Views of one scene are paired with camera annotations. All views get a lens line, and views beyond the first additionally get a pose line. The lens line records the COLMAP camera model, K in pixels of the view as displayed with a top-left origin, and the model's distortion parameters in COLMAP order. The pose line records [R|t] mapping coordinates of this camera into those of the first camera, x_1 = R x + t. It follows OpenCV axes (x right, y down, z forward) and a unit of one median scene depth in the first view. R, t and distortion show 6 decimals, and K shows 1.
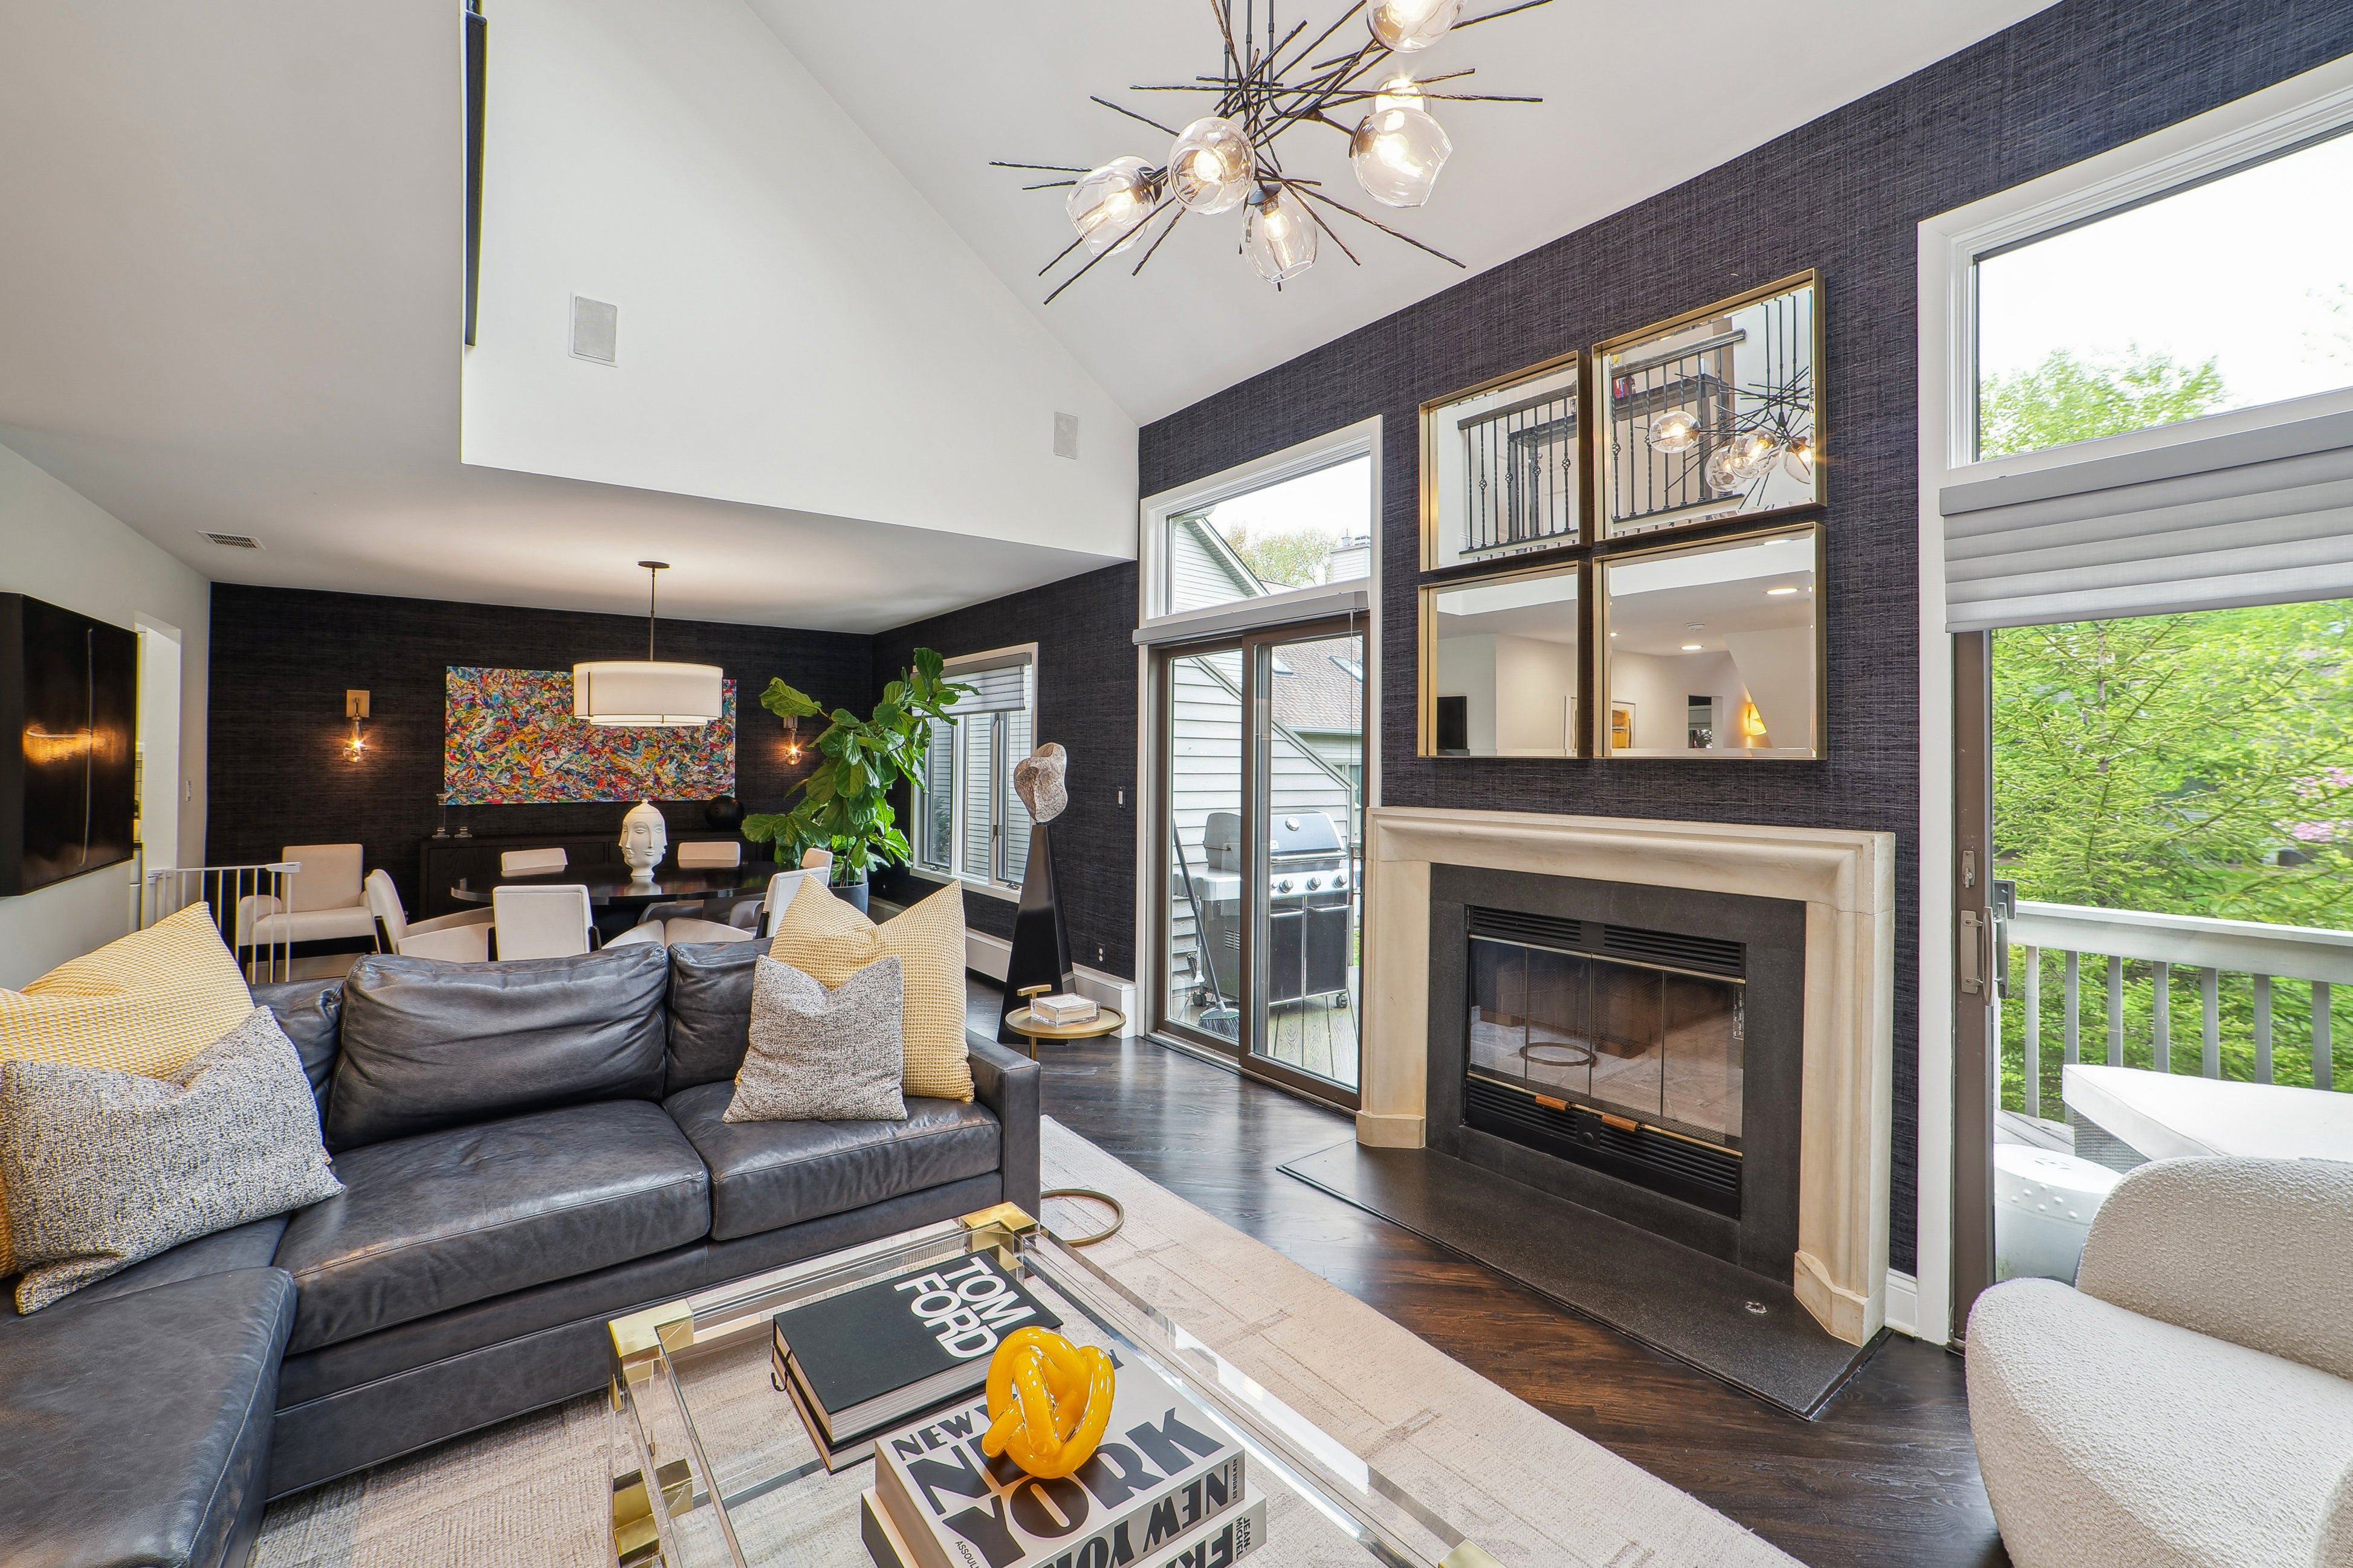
lens RADIAL K [[958.1, 0, 1172.4], [0, 958.1, 739.4], [0, 0, 1]] dist [-0.064968, 0.035175]
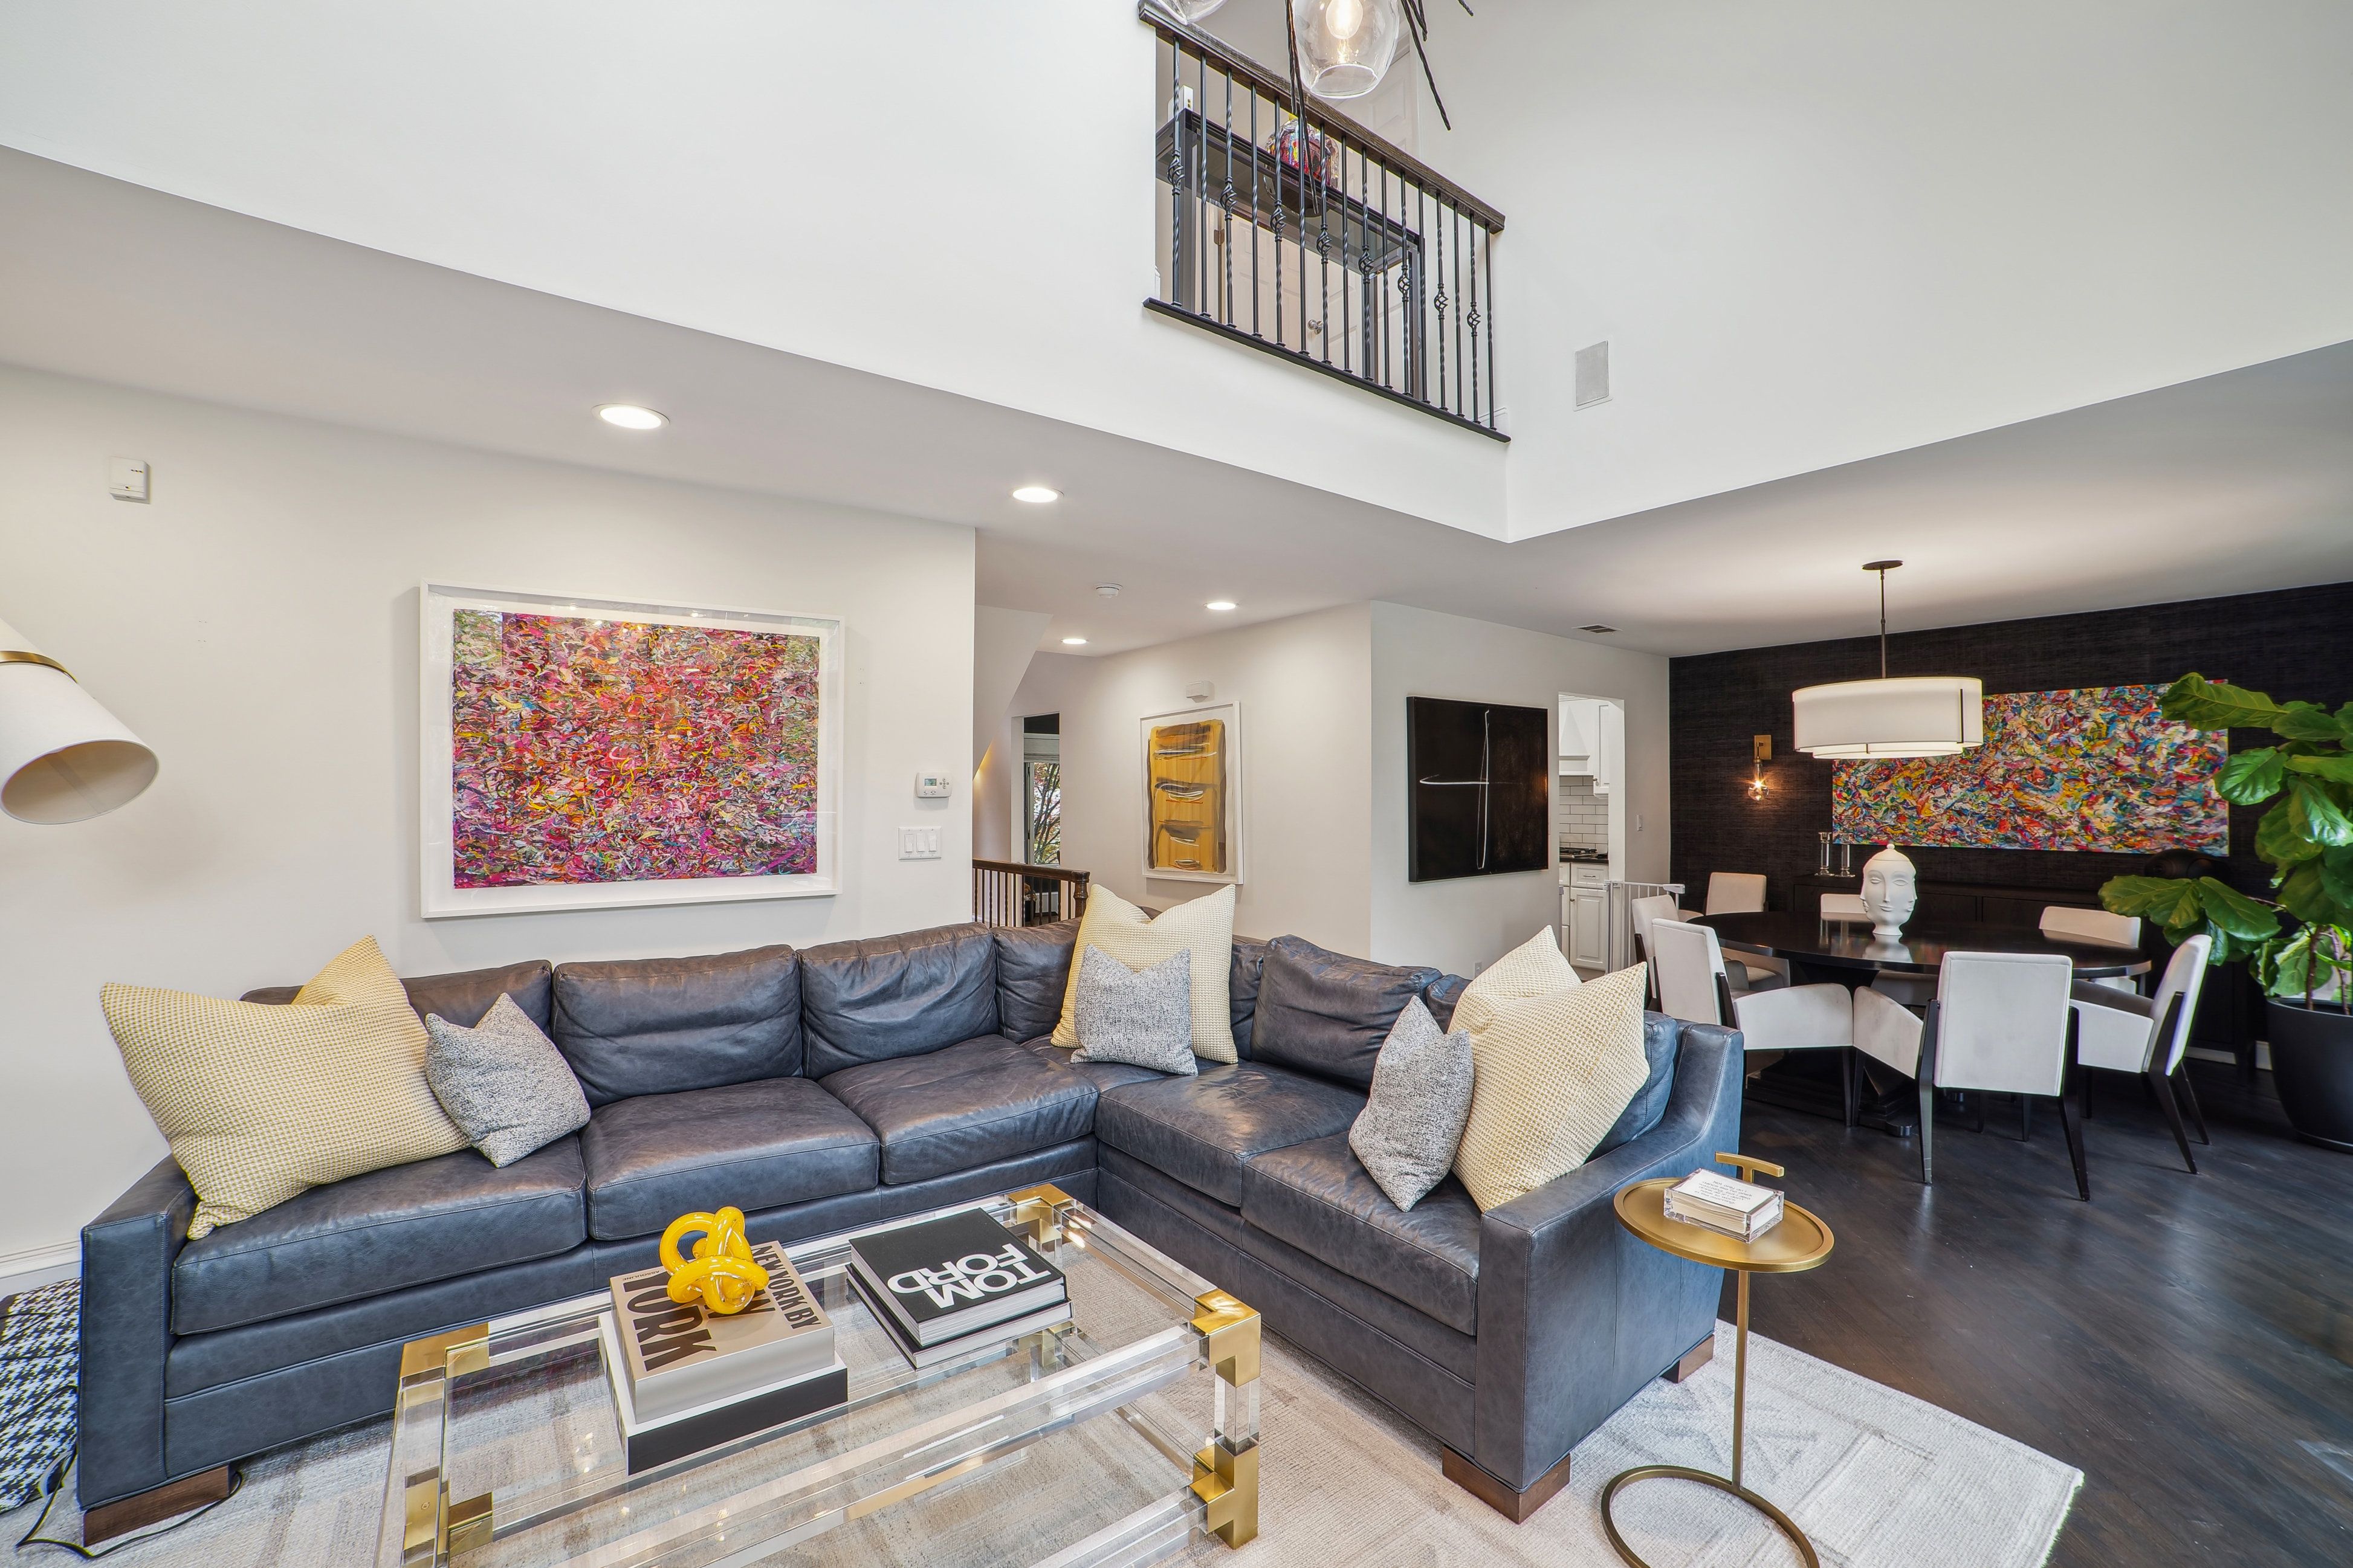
lens RADIAL K [[953.4, 0, 1171.6], [0, 953.4, 796.4], [0, 0, 1]] dist [-0.091711, 0.032776]
pose [[-0.004621, -0.003700, -0.999982, 0.220539], [0.022073, 0.999749, -0.003801, 0.008114], [0.999746, -0.022090, -0.004539, 0.308368]]
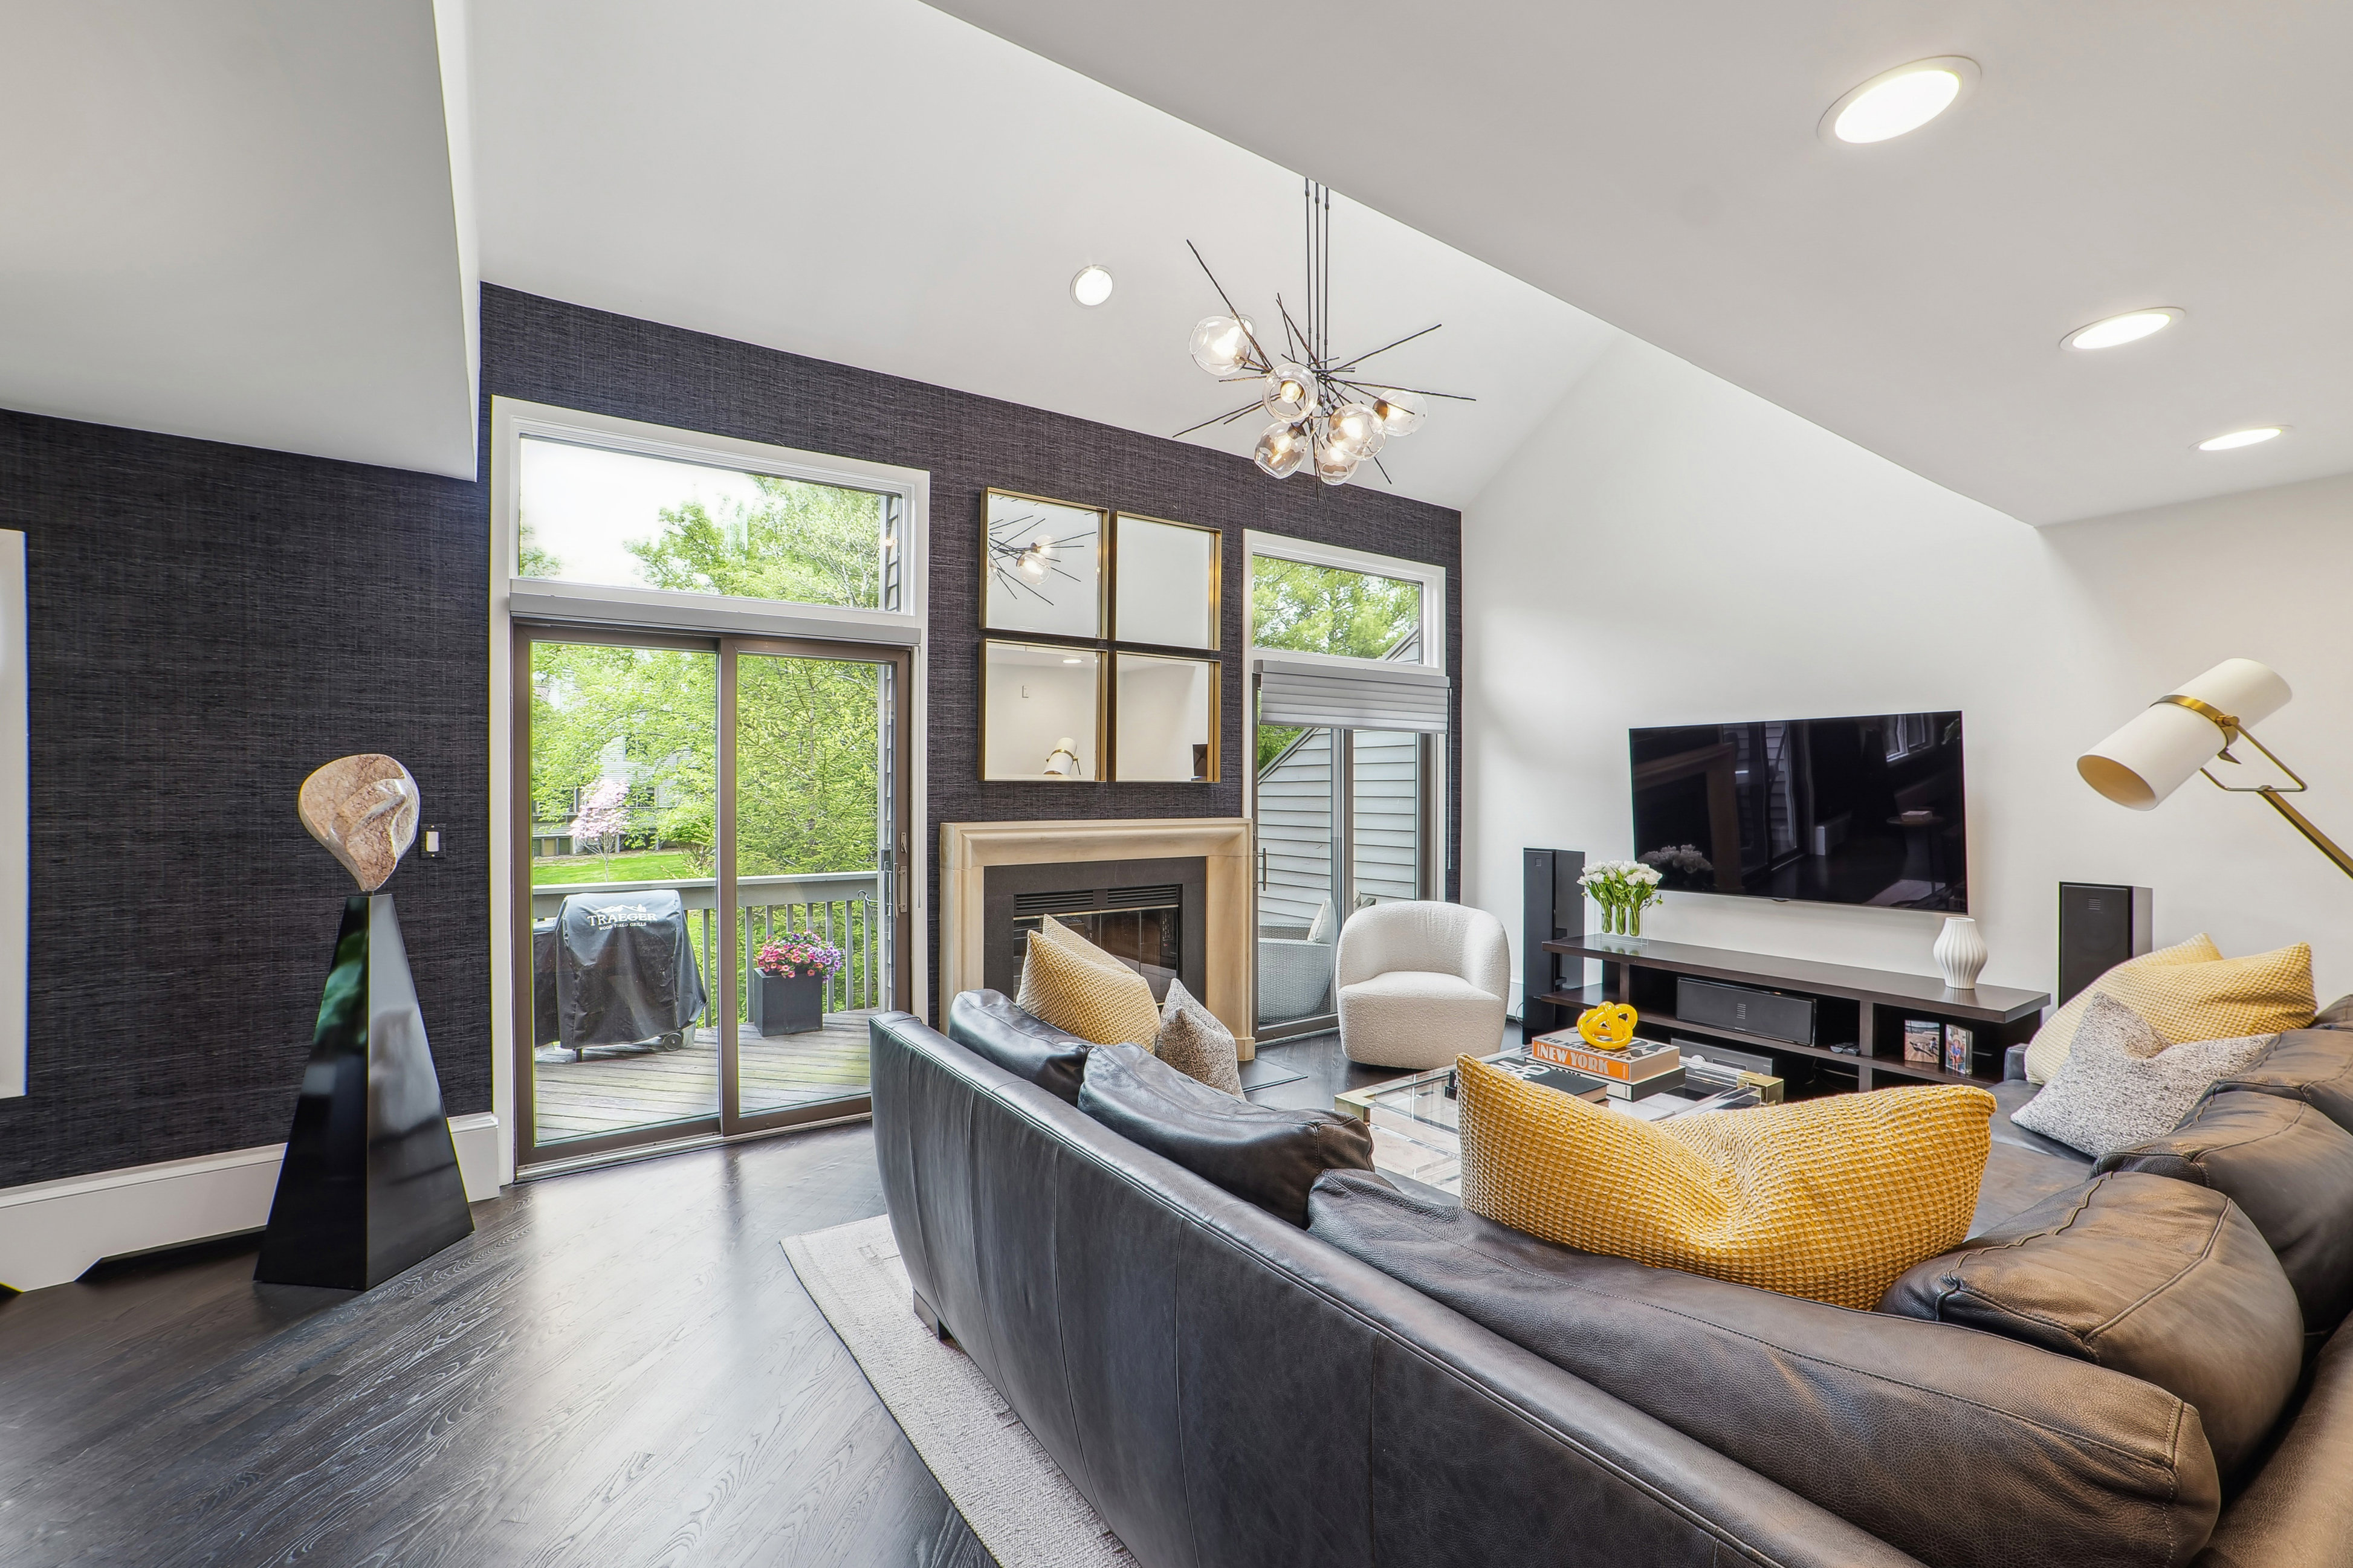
lens RADIAL K [[976.8, 0, 1168.5], [0, 976.8, 796.3], [0, 0, 1]] dist [-0.068001, 0.034463]
pose [[0.060870, -0.009356, 0.998102, -0.558509], [-0.016514, 0.999810, 0.010379, 0.013042], [-0.998009, -0.017114, 0.060704, 0.402564]]
